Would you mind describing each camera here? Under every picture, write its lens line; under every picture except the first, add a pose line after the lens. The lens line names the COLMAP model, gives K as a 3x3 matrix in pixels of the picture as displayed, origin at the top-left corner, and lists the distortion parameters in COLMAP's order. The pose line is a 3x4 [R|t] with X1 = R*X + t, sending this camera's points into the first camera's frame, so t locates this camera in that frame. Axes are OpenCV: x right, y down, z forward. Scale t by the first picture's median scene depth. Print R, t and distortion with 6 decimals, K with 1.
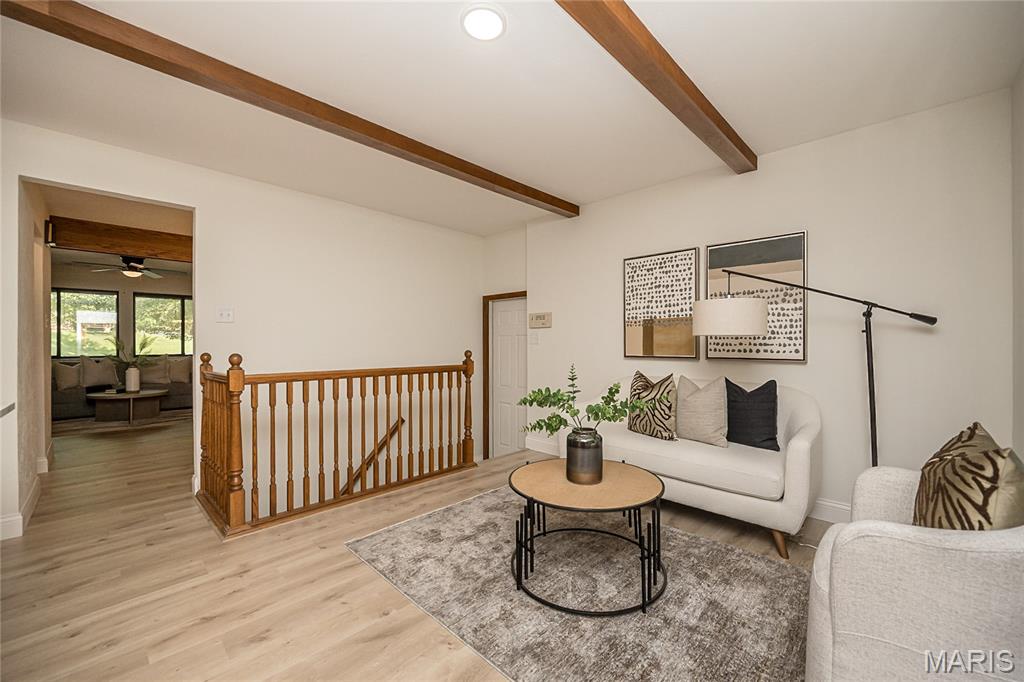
lens RADIAL K [[411.9, 0, 511.6], [0, 411.9, 342.7], [0, 0, 1]] dist [-0.000330, -0.000215]
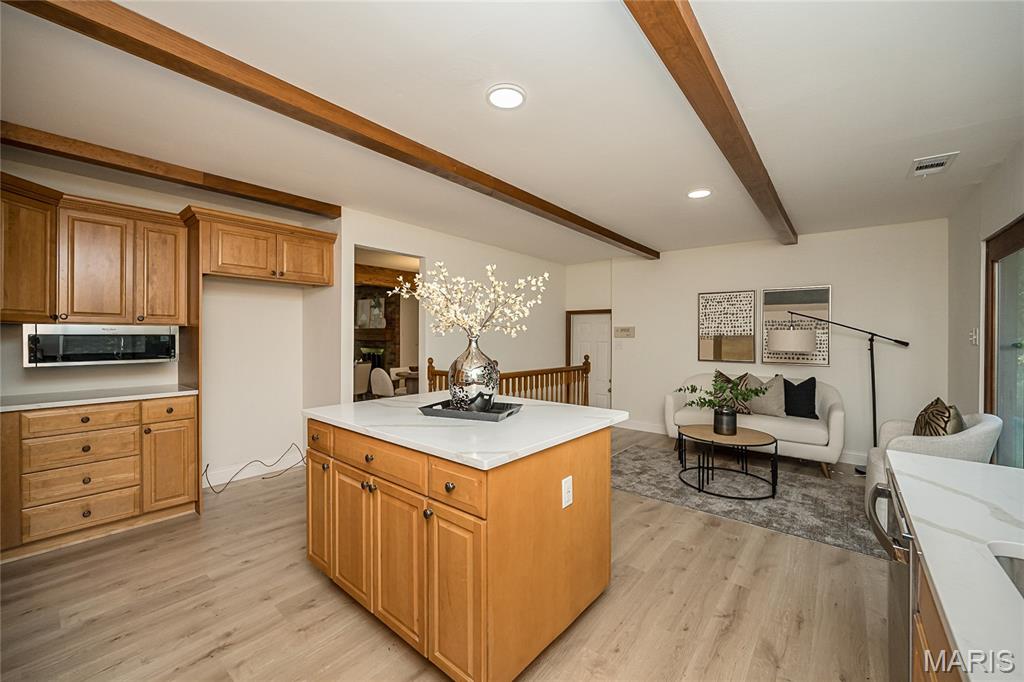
lens RADIAL K [[408.7, 0, 500.3], [0, 408.7, 336.9], [0, 0, 1]] dist [-0.000232, -0.000184]
pose [[0.997618, 0.006331, 0.068690, -0.695010], [-0.006673, 0.999966, 0.004747, -0.066832], [-0.068657, -0.005194, 0.997627, -0.523313]]
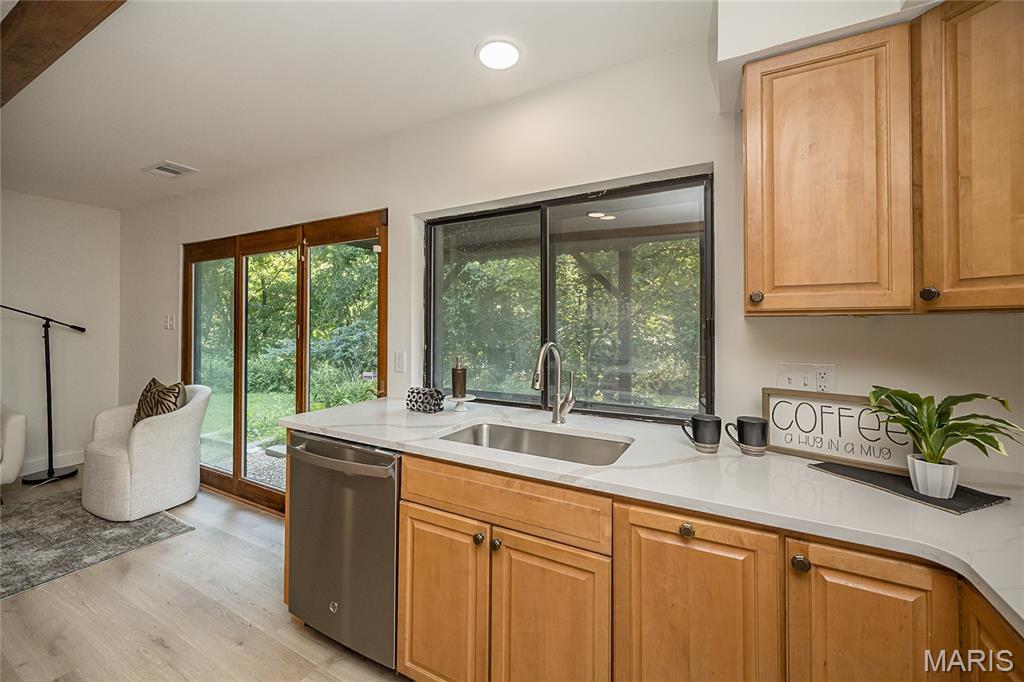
lens RADIAL K [[398.8, 0, 512.1], [0, 398.8, 320.8], [0, 0, 1]] dist [0.000197, -0.000018]
pose [[-0.275358, 0.007640, 0.961311, -0.869947], [-0.005781, 0.999937, -0.009603, -0.070714], [-0.961324, -0.008202, -0.275297, -0.212715]]
